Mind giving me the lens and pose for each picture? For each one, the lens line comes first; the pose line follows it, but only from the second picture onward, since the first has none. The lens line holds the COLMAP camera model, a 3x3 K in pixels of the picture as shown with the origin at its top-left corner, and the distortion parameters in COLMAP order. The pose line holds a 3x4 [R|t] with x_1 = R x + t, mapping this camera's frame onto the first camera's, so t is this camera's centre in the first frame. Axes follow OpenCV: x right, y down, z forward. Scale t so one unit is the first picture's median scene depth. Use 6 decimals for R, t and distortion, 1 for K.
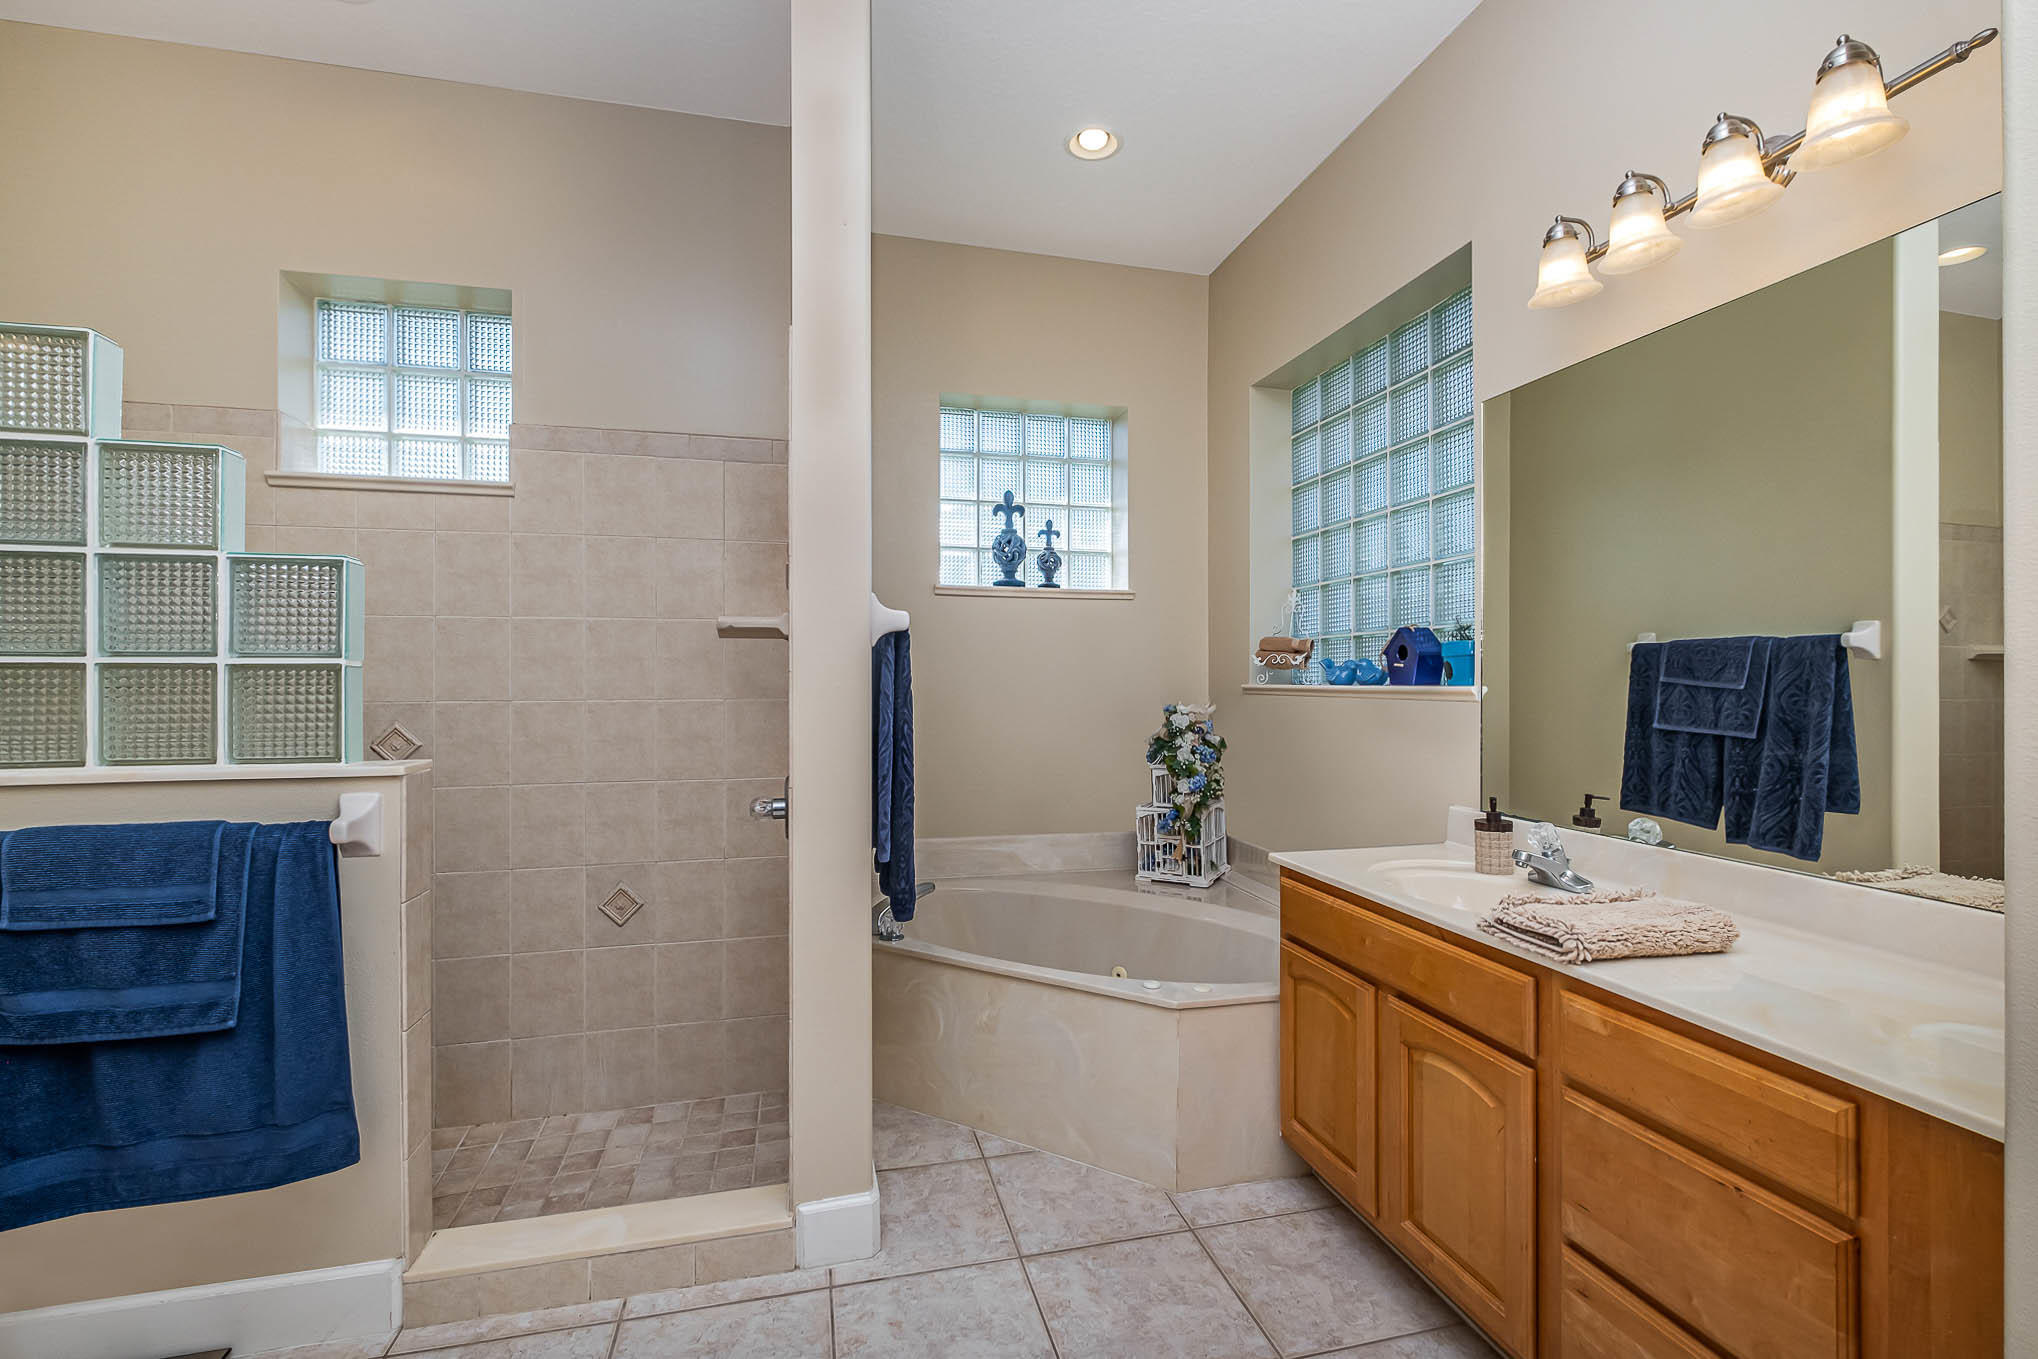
lens RADIAL K [[894.2, 0, 1015.7], [0, 894.2, 680.8], [0, 0, 1]] dist [-0.003951, -0.000042]
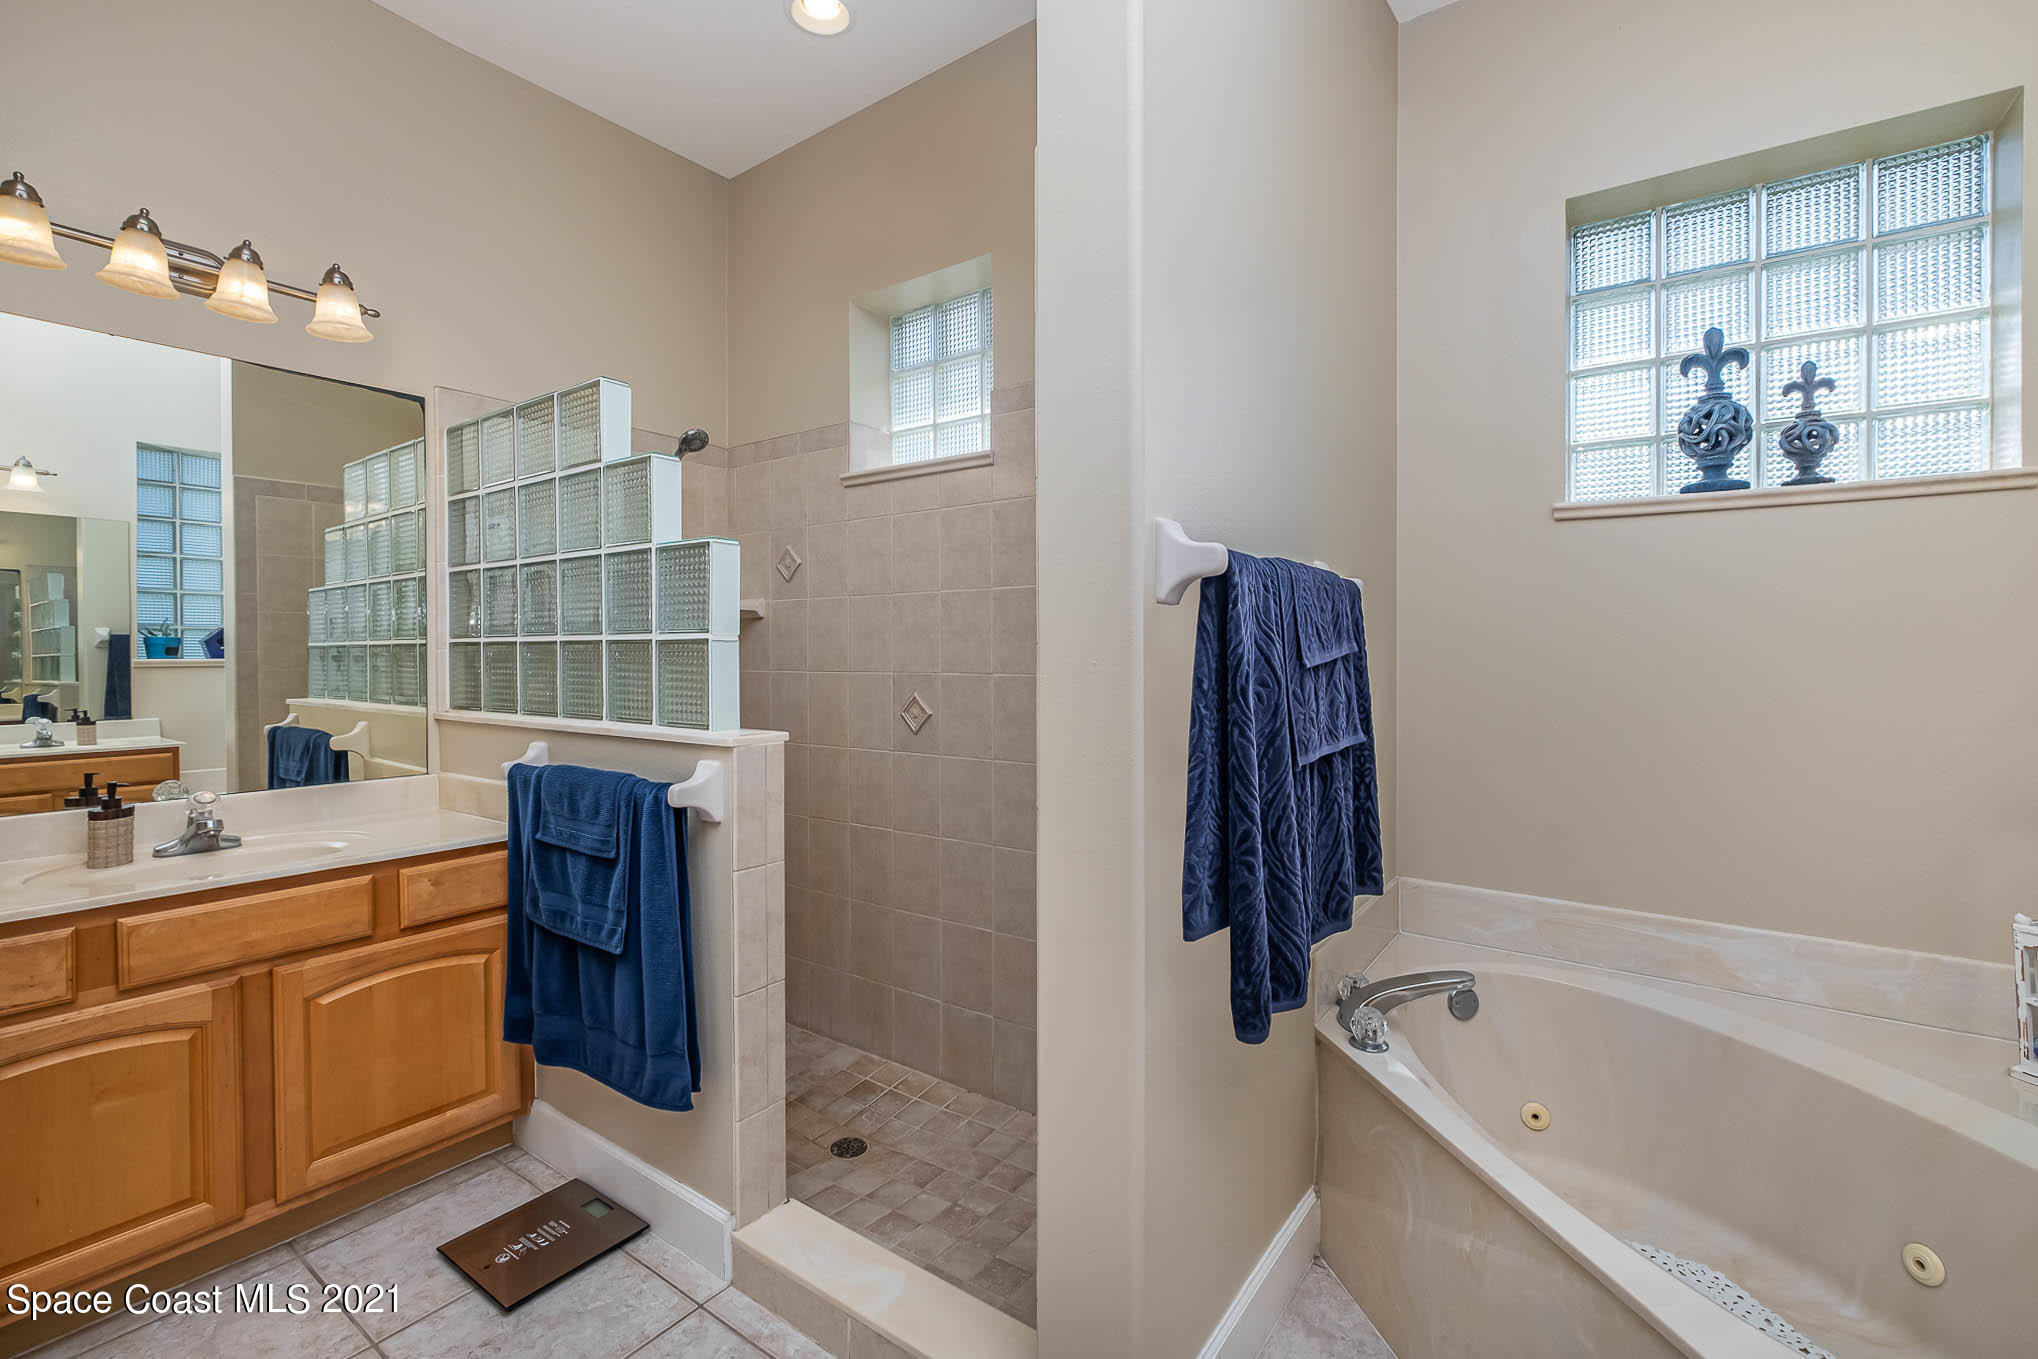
lens RADIAL K [[894.2, 0, 1019.5], [0, 894.2, 658.6], [0, 0, 1]] dist [-0.003951, -0.000042]
pose [[0.649265, 0.007446, -0.760526, 0.141896], [-0.000270, 0.999954, 0.009559, -0.002445], [0.760562, -0.006001, 0.649238, 0.275747]]
